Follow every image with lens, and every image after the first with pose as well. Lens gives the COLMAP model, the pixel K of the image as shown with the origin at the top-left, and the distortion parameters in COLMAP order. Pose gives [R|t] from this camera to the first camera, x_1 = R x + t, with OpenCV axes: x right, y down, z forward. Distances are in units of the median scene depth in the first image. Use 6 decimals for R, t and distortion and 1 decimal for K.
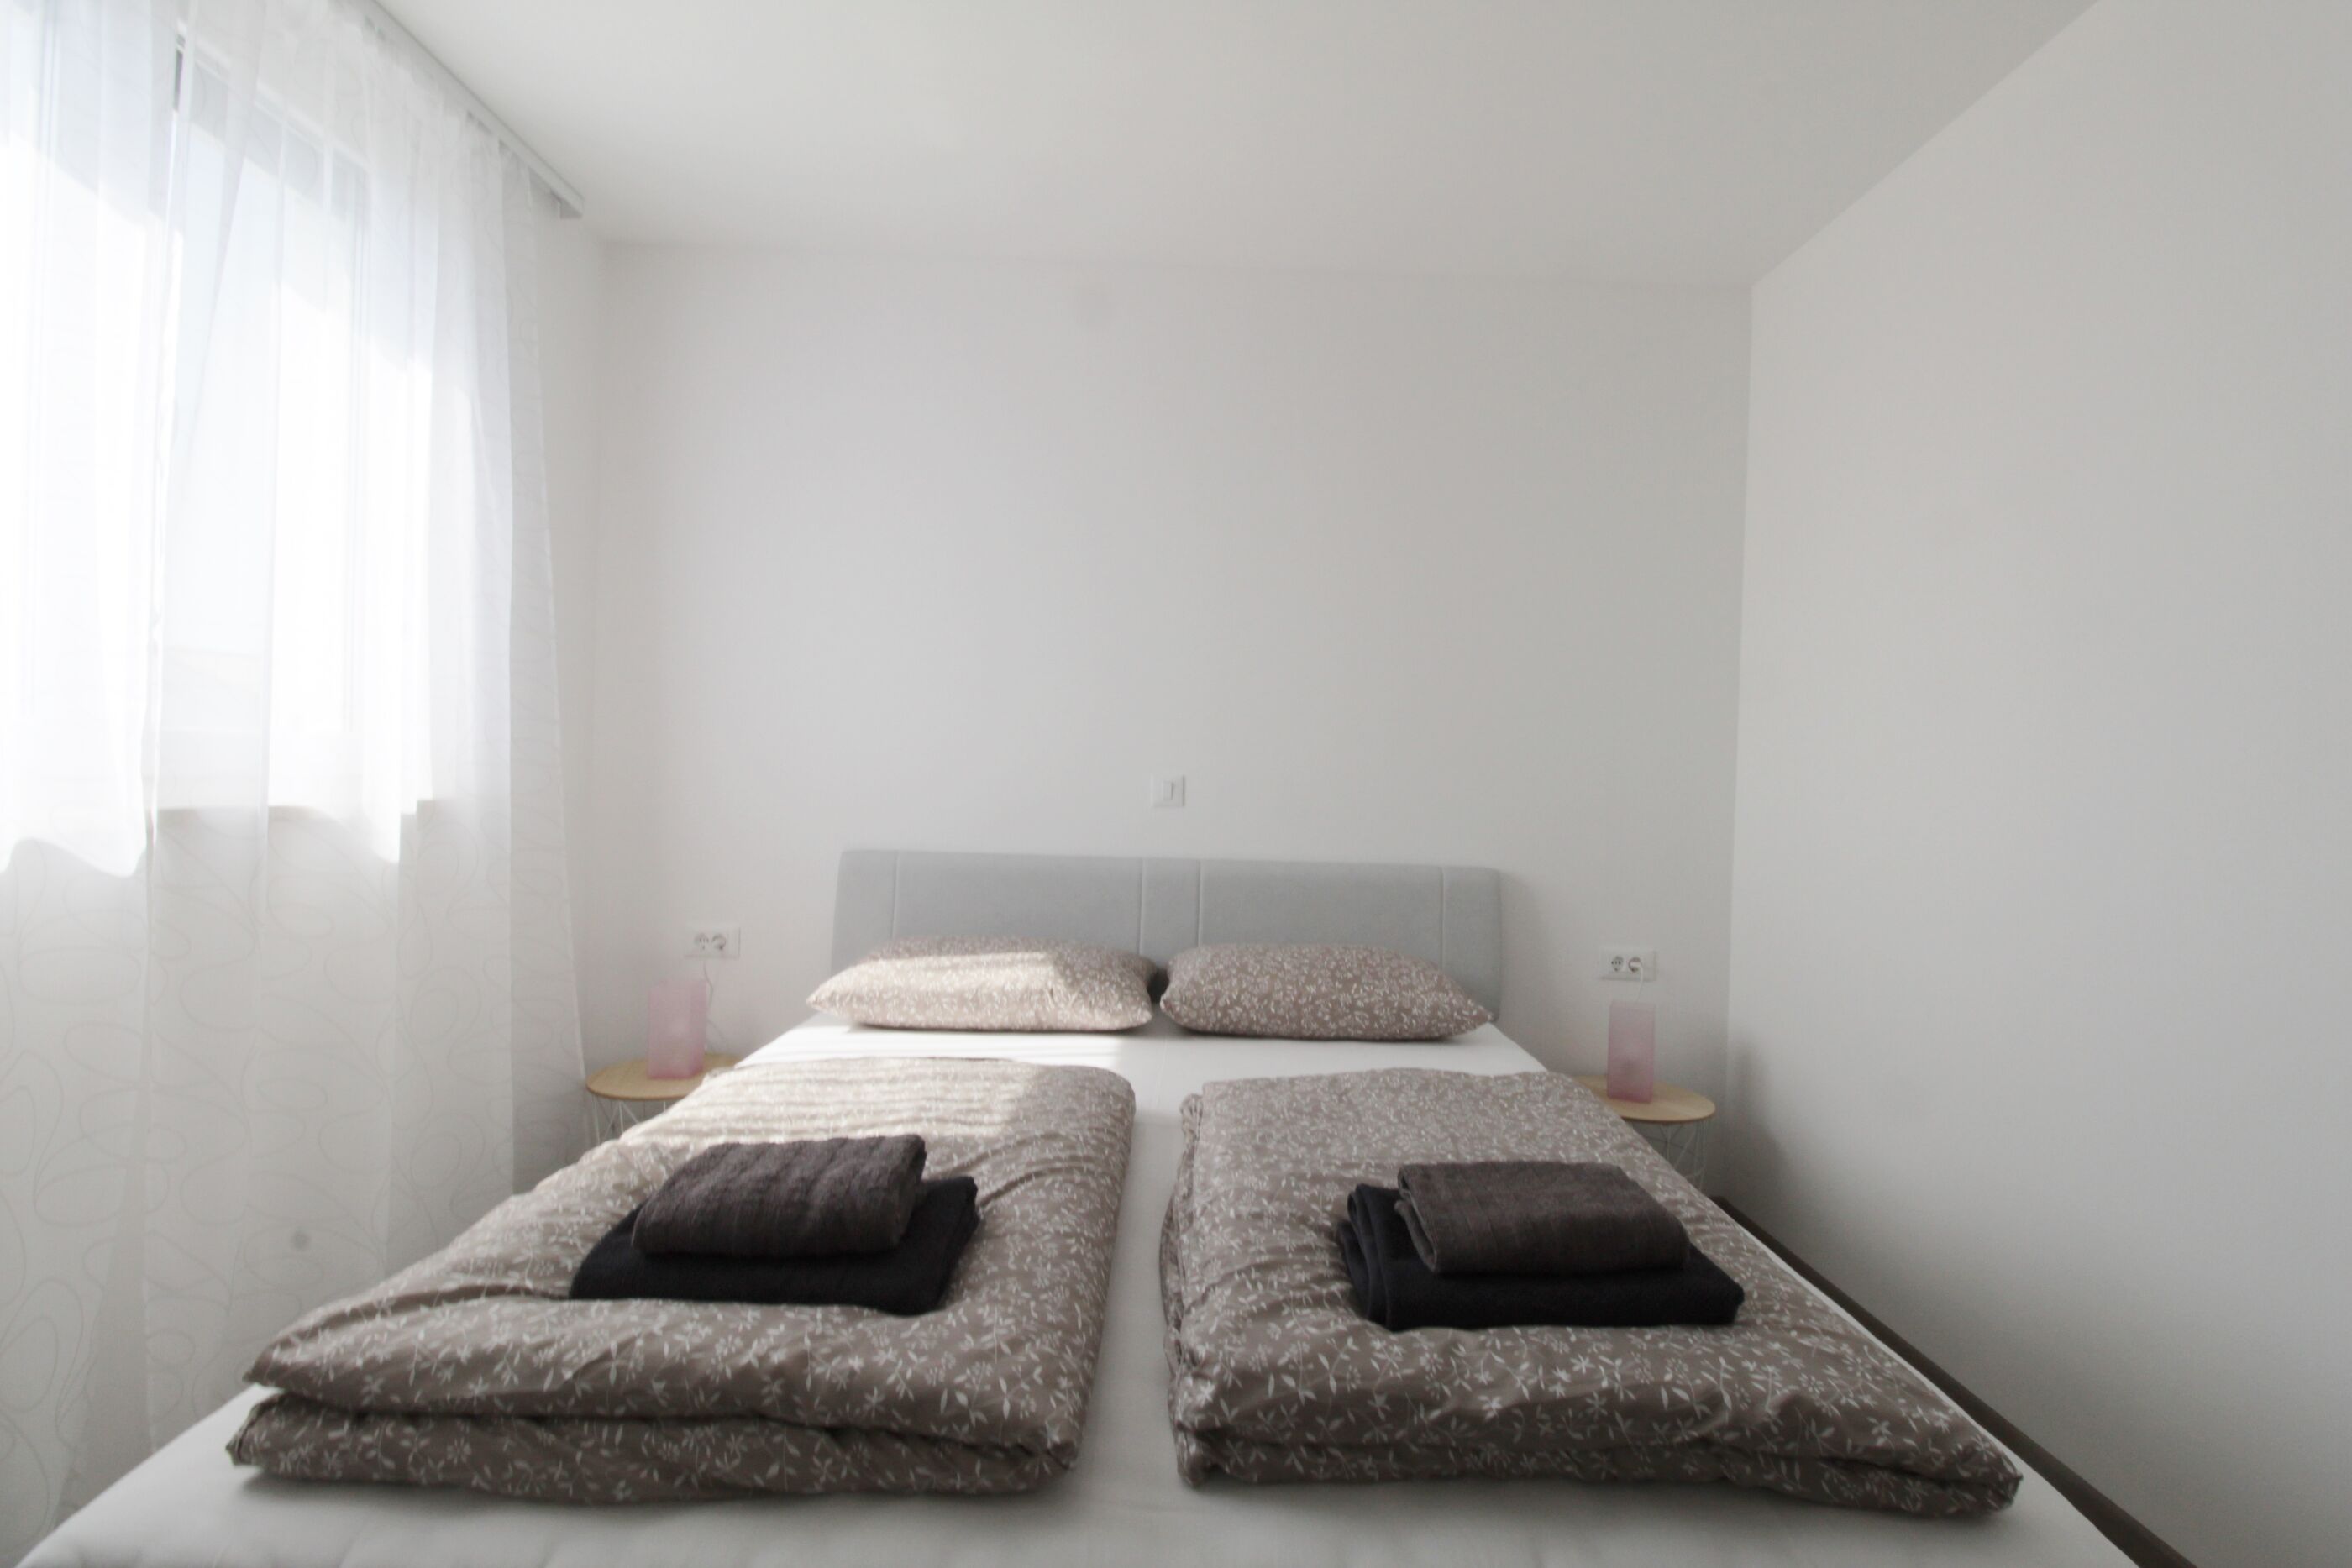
lens RADIAL K [[1097.0, 0, 1195.7], [0, 1097.0, 786.3], [0, 0, 1]] dist [-0.004264, -0.010596]
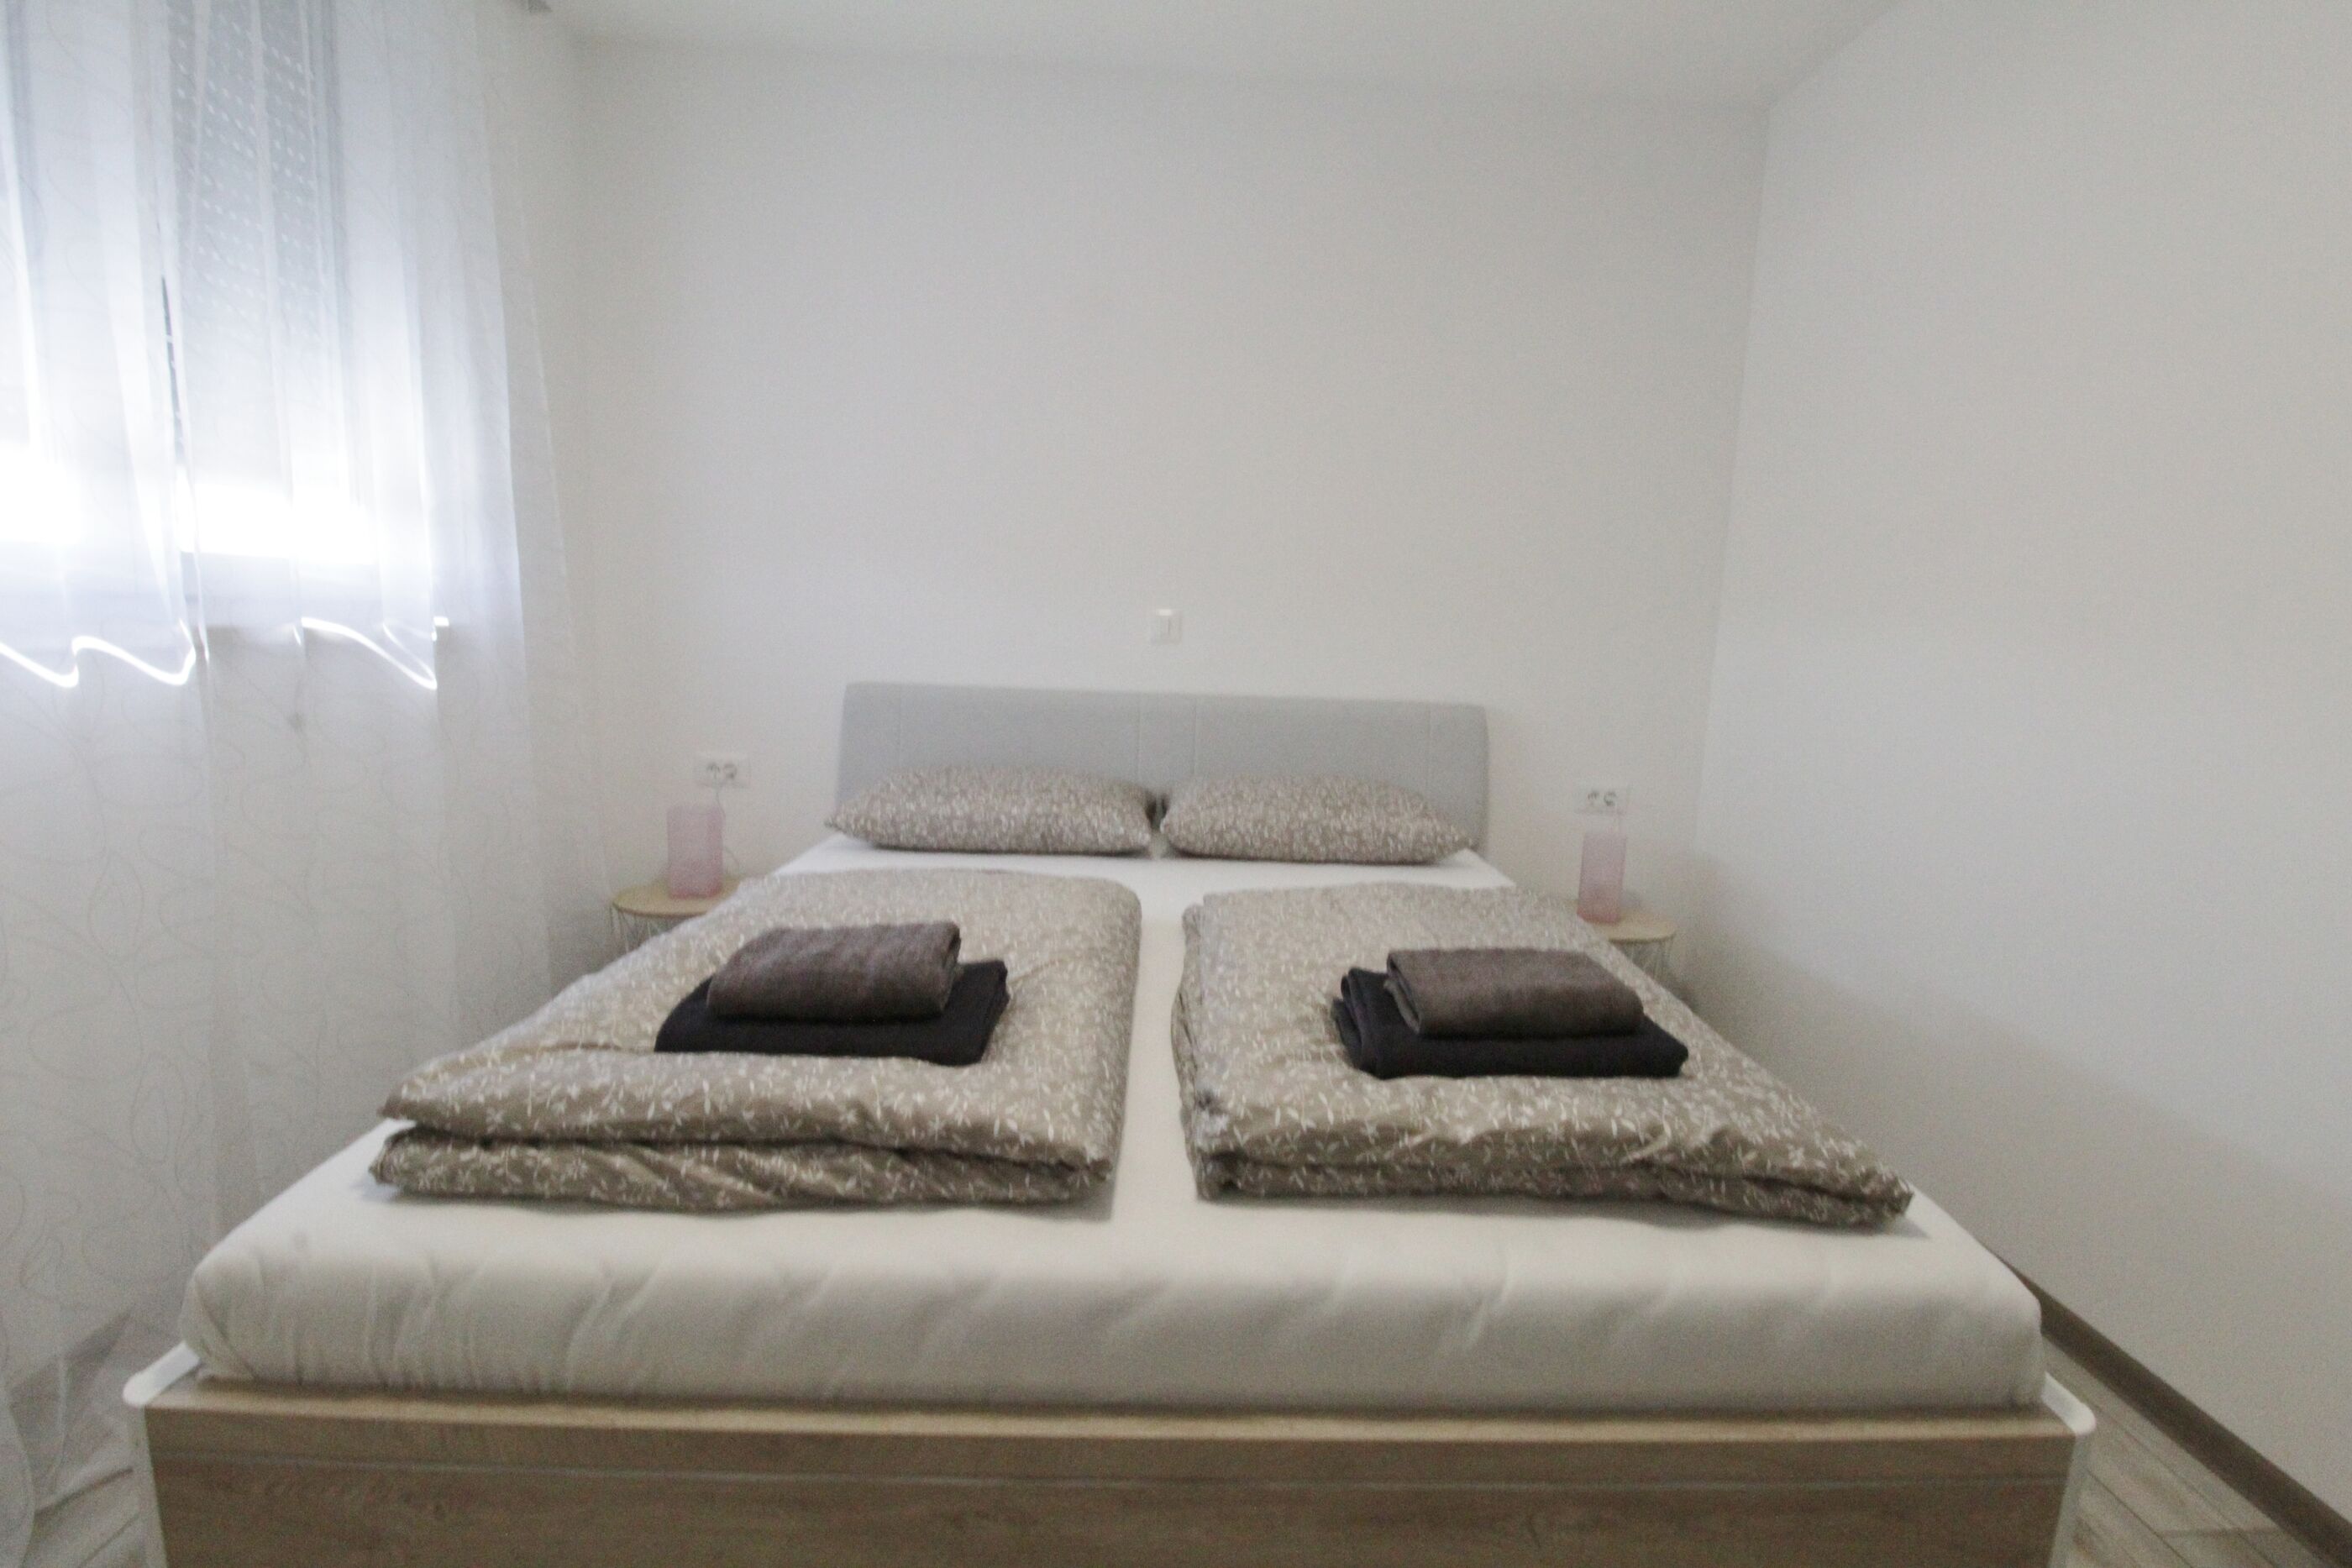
lens RADIAL K [[1097.0, 0, 1195.1], [0, 1097.0, 781.0], [0, 0, 1]] dist [-0.004264, -0.010596]
pose [[0.999874, 0.006299, 0.014597, -0.031409], [-0.008142, 0.991498, 0.129870, 0.036301], [-0.013655, -0.129972, 0.991424, -0.088007]]
